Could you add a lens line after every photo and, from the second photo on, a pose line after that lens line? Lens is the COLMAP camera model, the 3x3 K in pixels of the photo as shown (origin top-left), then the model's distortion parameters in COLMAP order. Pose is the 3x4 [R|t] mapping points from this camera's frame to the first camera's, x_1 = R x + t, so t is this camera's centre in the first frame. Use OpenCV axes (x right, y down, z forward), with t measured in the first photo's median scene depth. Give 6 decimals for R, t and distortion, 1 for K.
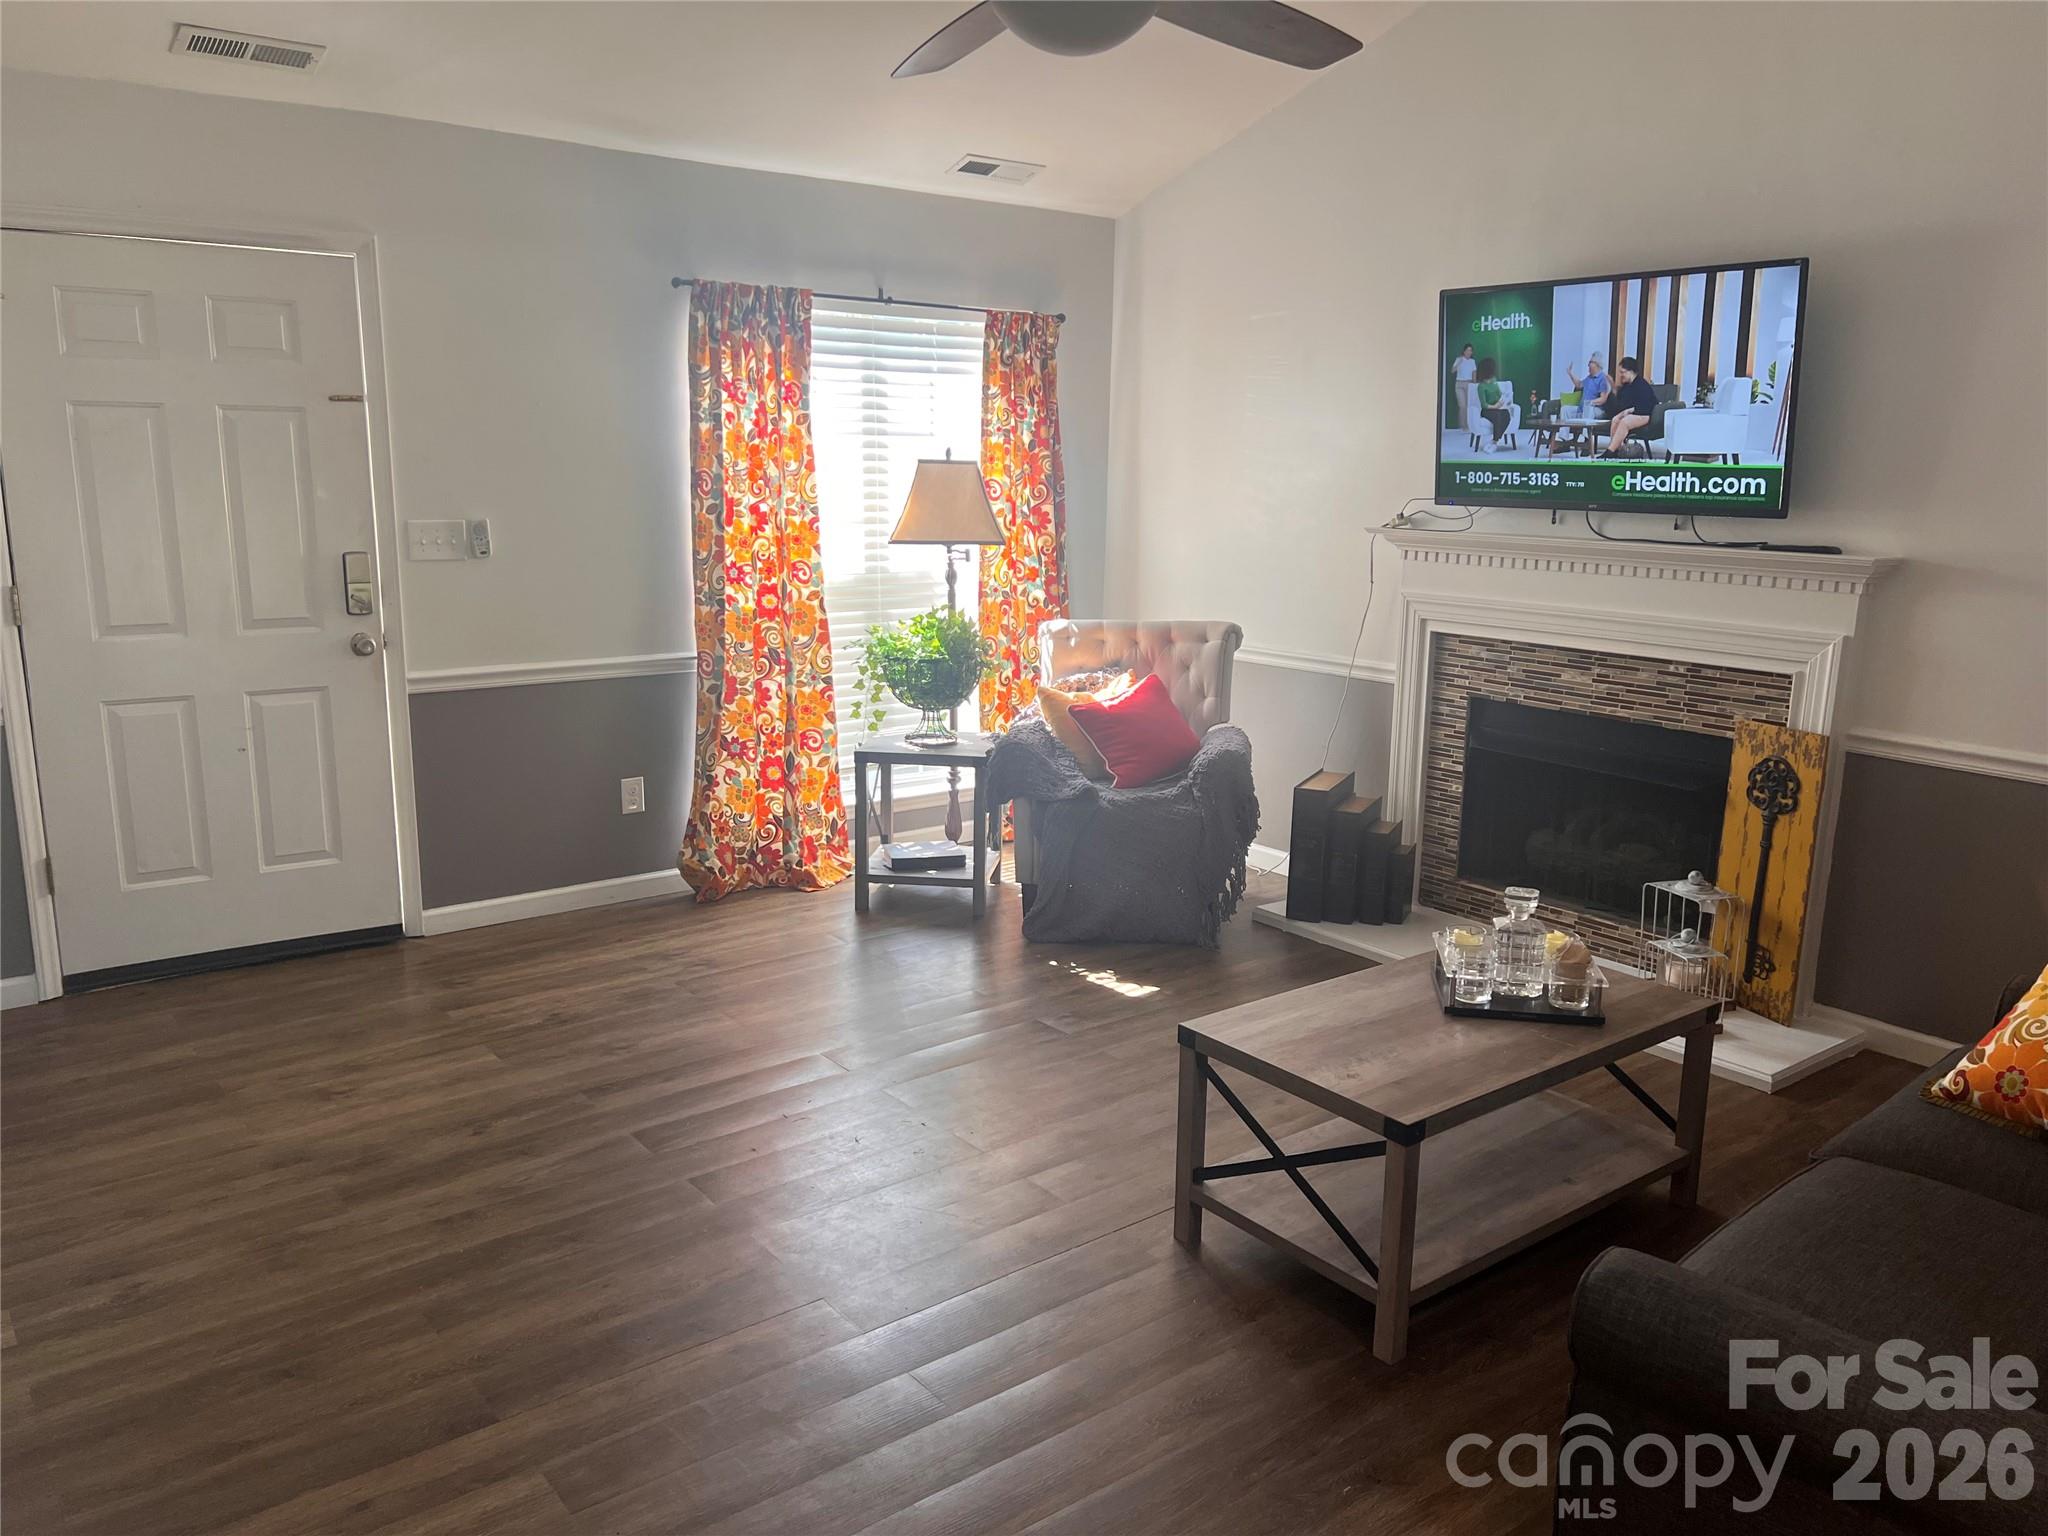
lens RADIAL K [[1536.0, 0, 1023.7], [0, 1536.0, 766.6], [0, 0, 1]] dist [0.081781, -0.101119]
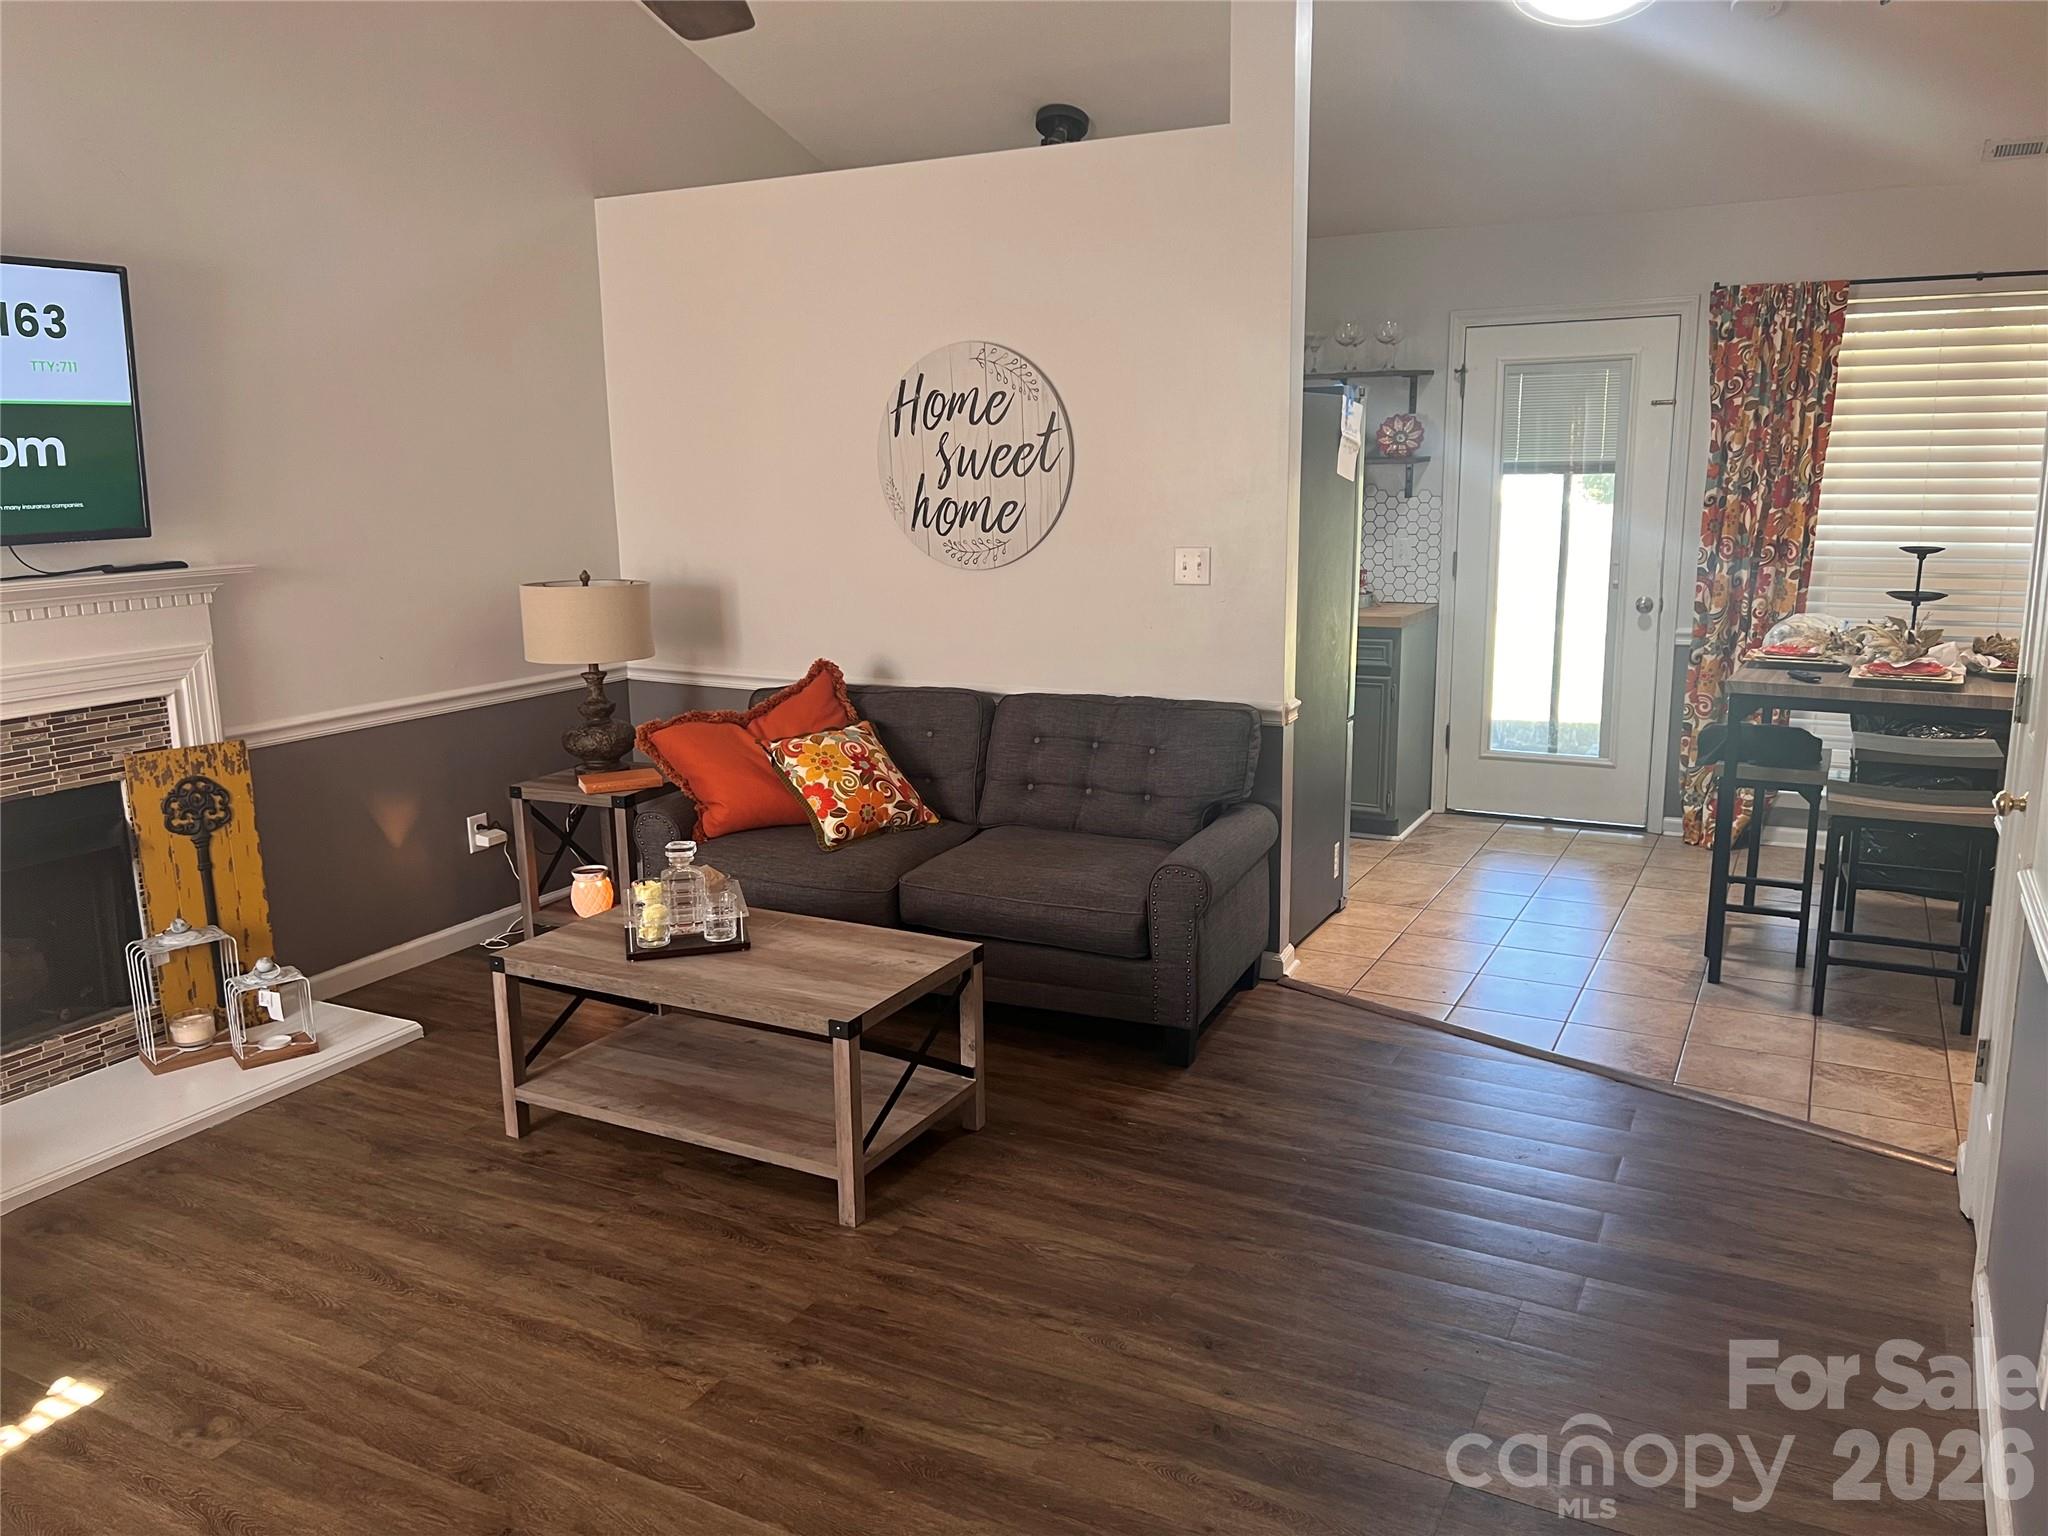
lens RADIAL K [[1536.0, 0, 1017.3], [0, 1536.0, 772.3], [0, 0, 1]] dist [0.081781, -0.101119]
pose [[-0.407865, -0.194541, 0.892076, -0.567577], [0.196629, 0.935396, 0.293889, -0.183976], [-0.891618, 0.295275, -0.343263, 0.819794]]
